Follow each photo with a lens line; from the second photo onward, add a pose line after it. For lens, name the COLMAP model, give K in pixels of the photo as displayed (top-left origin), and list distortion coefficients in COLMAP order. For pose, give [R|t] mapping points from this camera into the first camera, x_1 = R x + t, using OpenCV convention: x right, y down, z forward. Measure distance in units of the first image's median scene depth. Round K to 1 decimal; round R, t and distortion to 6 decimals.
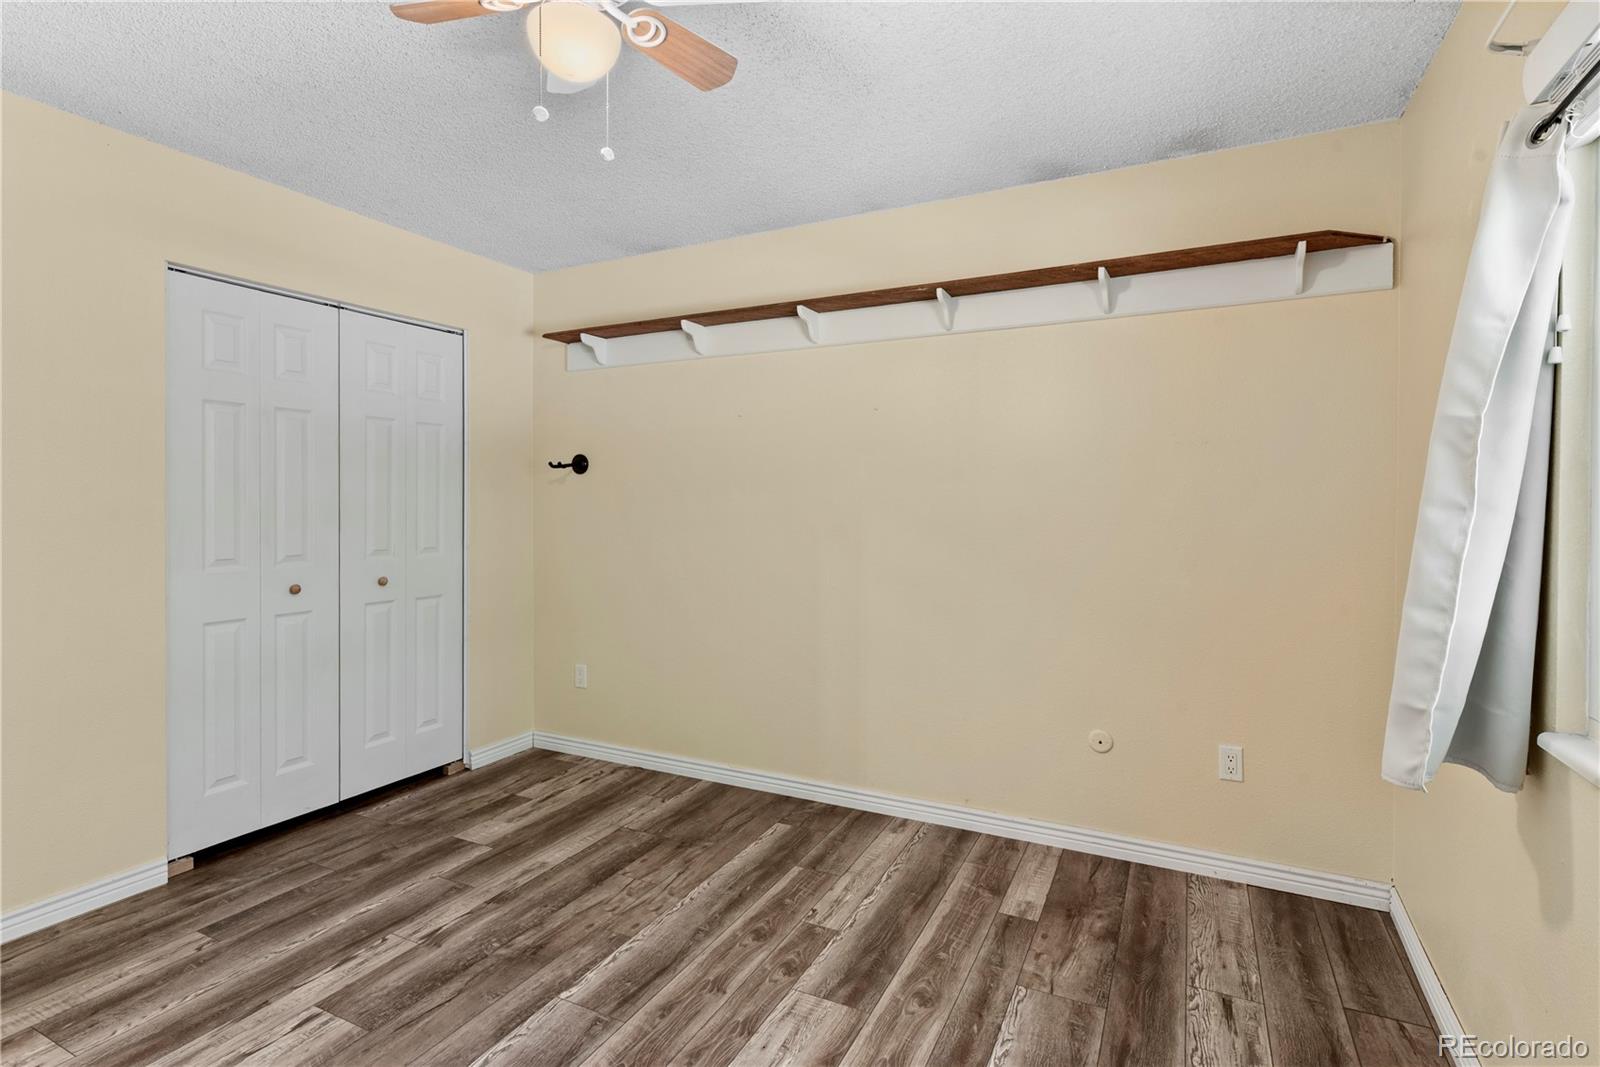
lens RADIAL K [[784.0, 0, 793.6], [0, 784.0, 518.7], [0, 0, 1]] dist [0.000403, 0.000026]
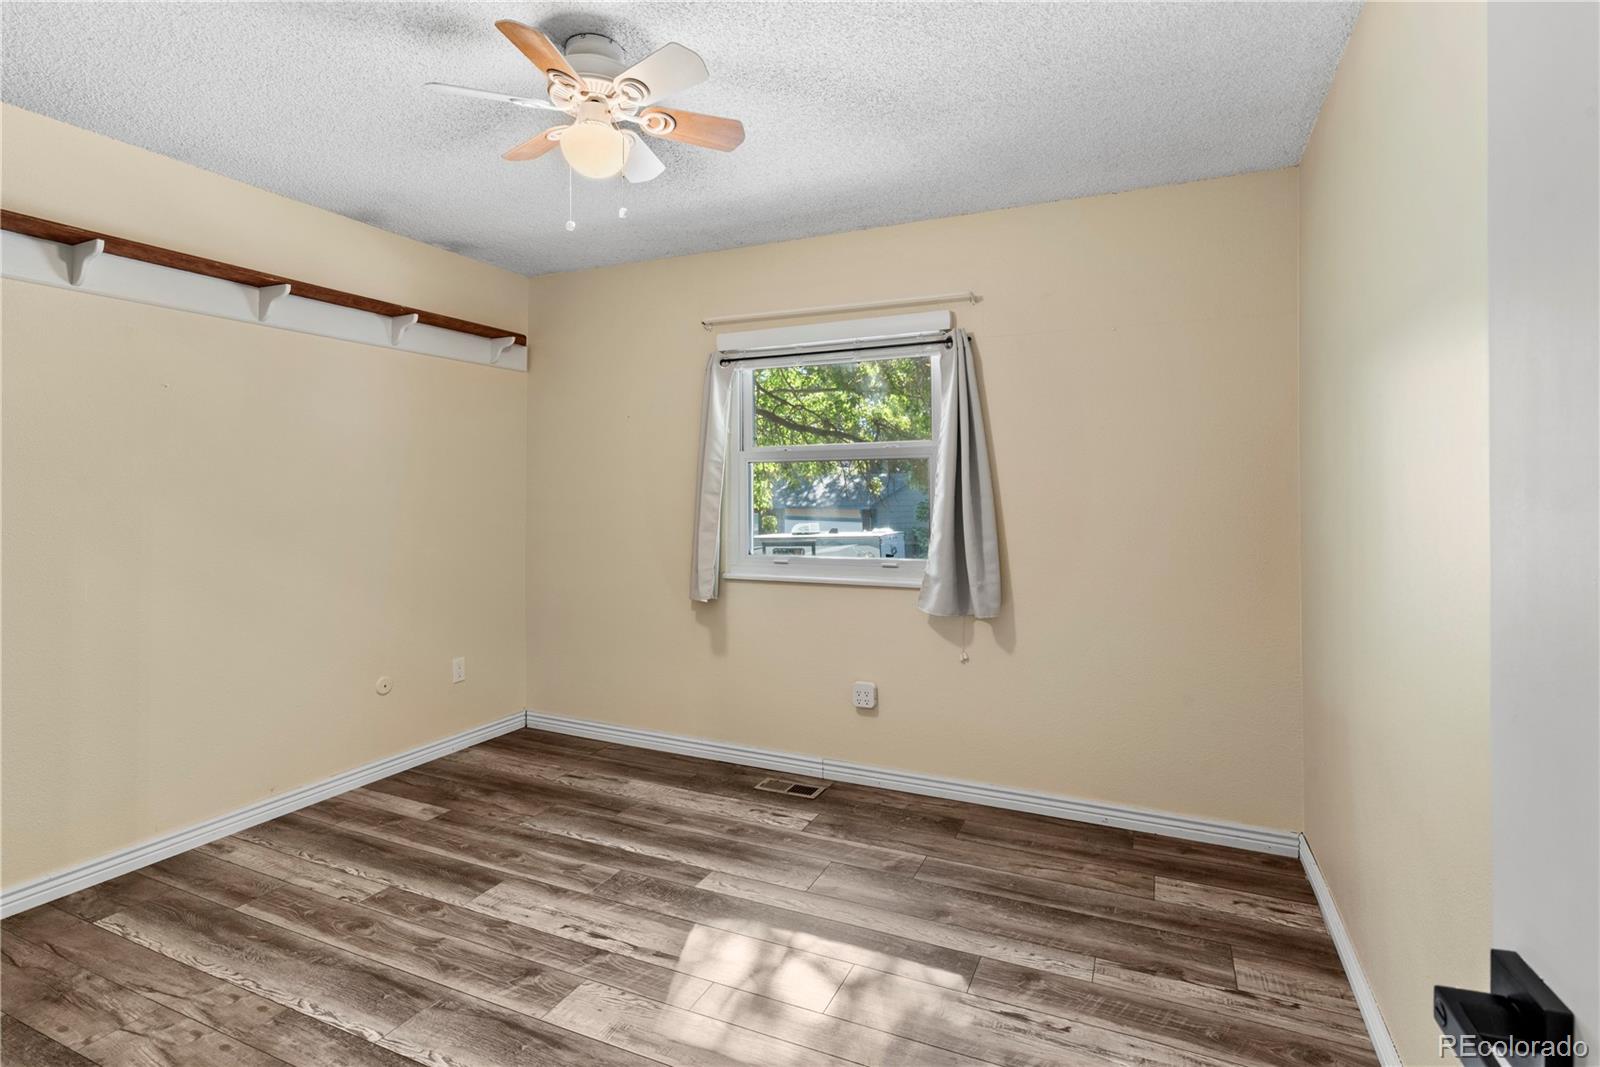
lens RADIAL K [[784.0, 0, 793.6], [0, 784.0, 518.7], [0, 0, 1]] dist [0.000403, 0.000026]
pose [[-0.033281, -0.033265, 0.998892, -0.991008], [0.024114, 0.999128, 0.034076, -0.009093], [-0.999155, 0.025222, -0.032450, 0.441150]]
